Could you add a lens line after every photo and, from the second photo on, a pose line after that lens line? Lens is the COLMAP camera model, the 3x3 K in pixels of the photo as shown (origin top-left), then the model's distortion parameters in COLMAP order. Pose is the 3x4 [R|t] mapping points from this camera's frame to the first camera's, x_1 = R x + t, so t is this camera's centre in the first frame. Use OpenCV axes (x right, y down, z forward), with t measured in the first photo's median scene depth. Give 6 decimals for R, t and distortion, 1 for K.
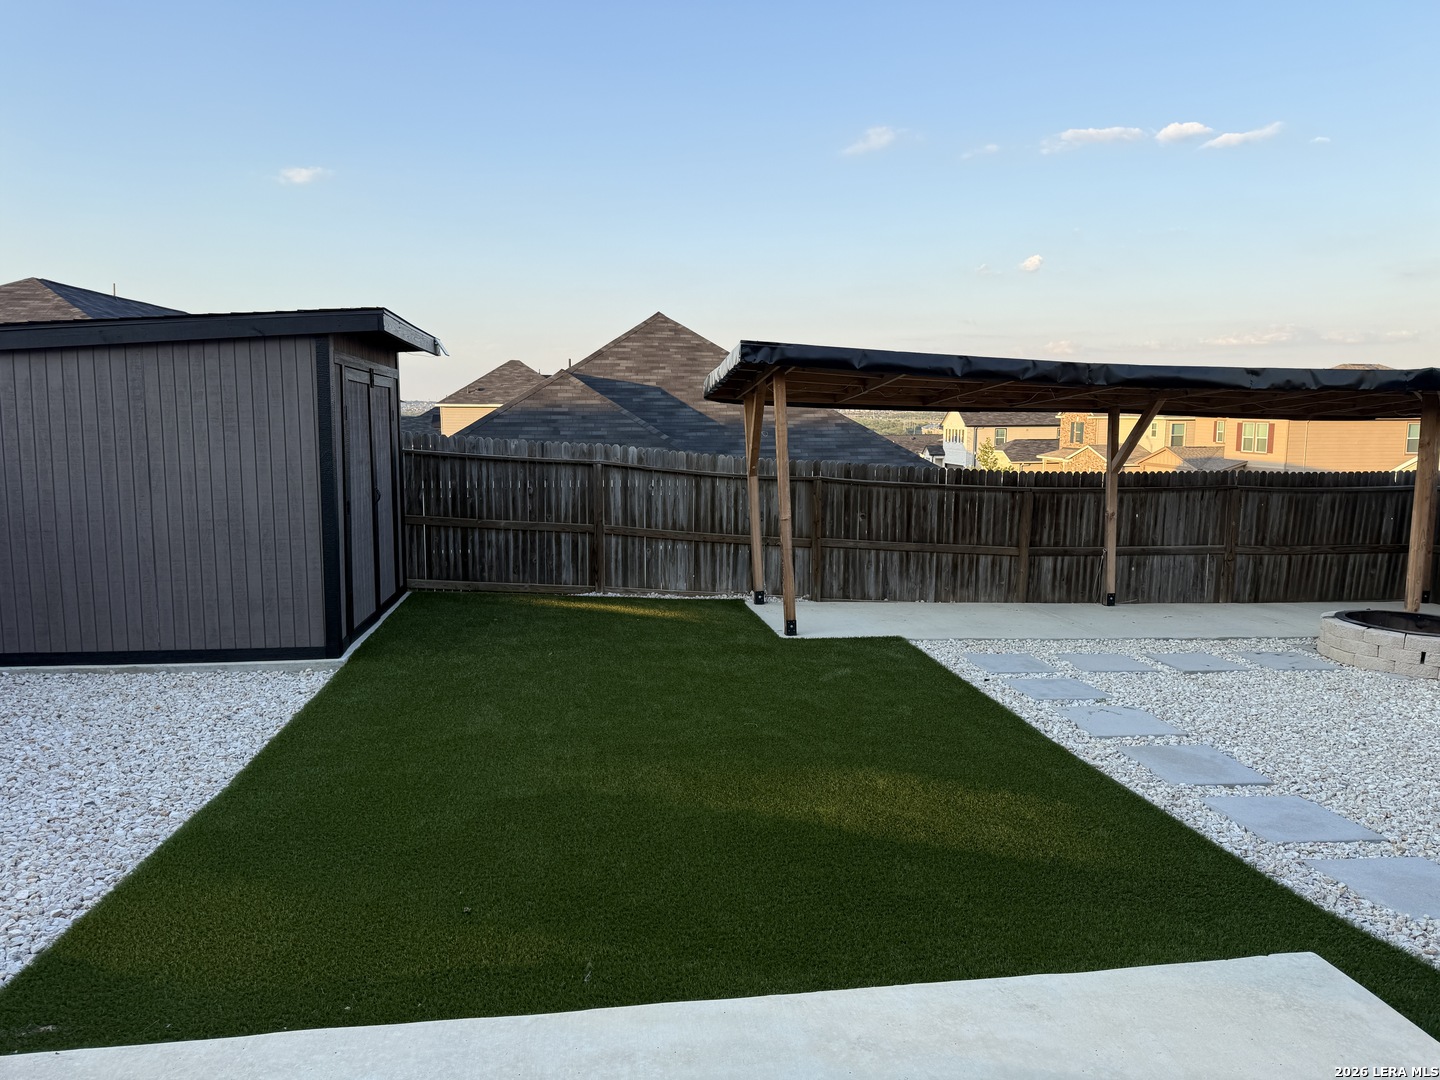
lens RADIAL K [[999.9, 0, 720.0], [0, 999.9, 540.0], [0, 0, 1]] dist [0.116385, -0.158423]
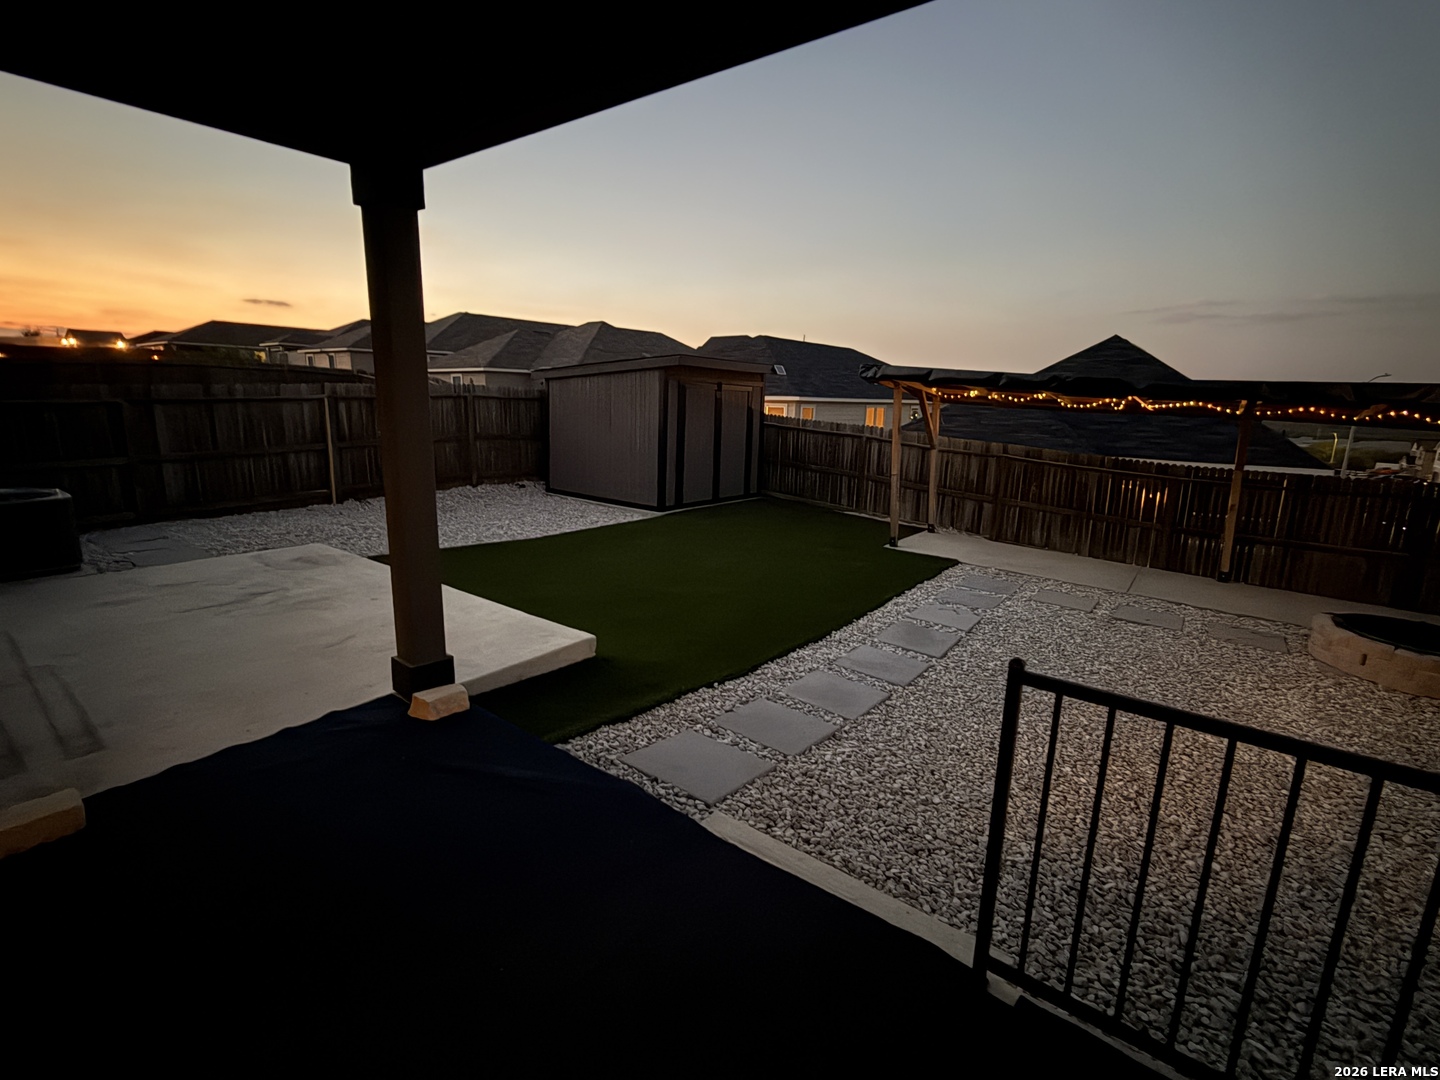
lens RADIAL K [[662.6, 0, 712.3], [0, 662.6, 535.1], [0, 0, 1]] dist [0.000428, 0.000171]
pose [[0.699528, 0.160313, -0.696391, 0.491266], [-0.115122, 0.987064, 0.111587, -0.007721], [0.705271, 0.002111, 0.708934, 0.026817]]
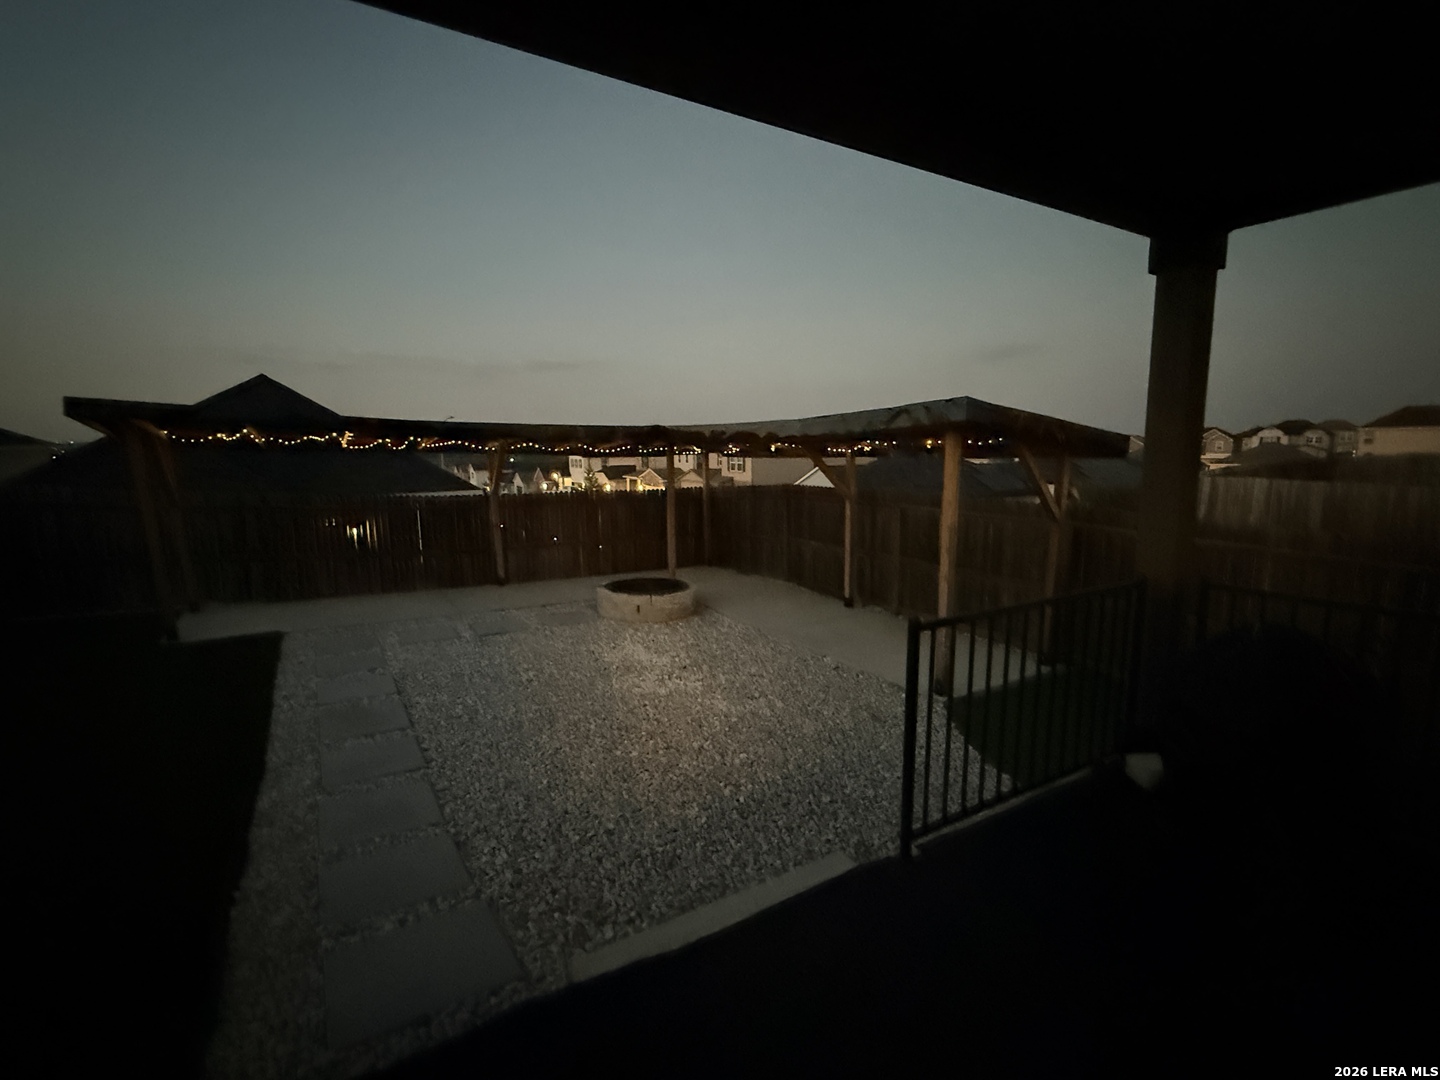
lens RADIAL K [[664.5, 0, 720.0], [0, 664.5, 540.0], [0, 0, 1]] dist [-0.014121, -0.000089]
pose [[0.918753, -0.062536, 0.389850, 0.301740], [0.057455, 0.998043, 0.024693, -0.006622], [-0.390631, -0.000287, 0.920547, 0.003967]]
